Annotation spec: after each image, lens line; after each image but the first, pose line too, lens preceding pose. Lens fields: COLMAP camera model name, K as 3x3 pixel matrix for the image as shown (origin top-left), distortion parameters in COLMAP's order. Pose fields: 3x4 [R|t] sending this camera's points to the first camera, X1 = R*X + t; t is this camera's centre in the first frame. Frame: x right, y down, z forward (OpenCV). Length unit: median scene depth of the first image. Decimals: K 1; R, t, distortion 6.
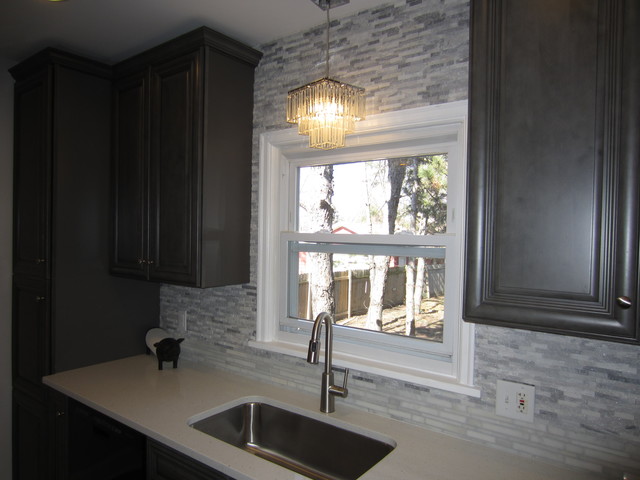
lens RADIAL K [[451.6, 0, 319.9], [0, 451.6, 242.9], [0, 0, 1]] dist [-0.008646, -0.002769]
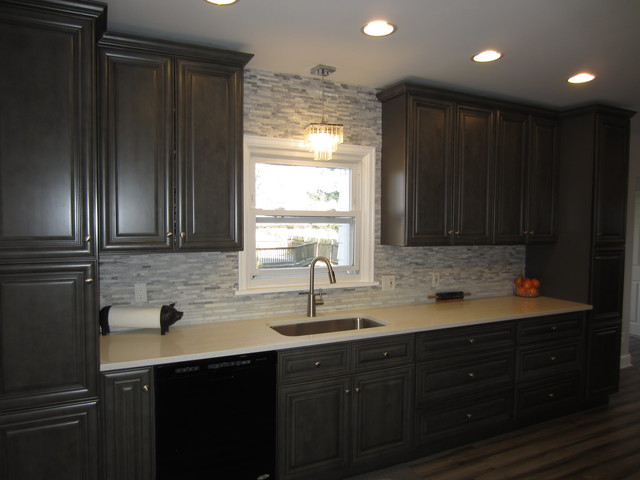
lens RADIAL K [[451.6, 0, 320.2], [0, 451.6, 237.6], [0, 0, 1]] dist [-0.008646, -0.002769]
pose [[0.454543, -0.053158, 0.889137, -1.324042], [0.014082, 0.998522, 0.052499, -0.006702], [-0.890614, -0.011342, 0.454619, 0.195057]]
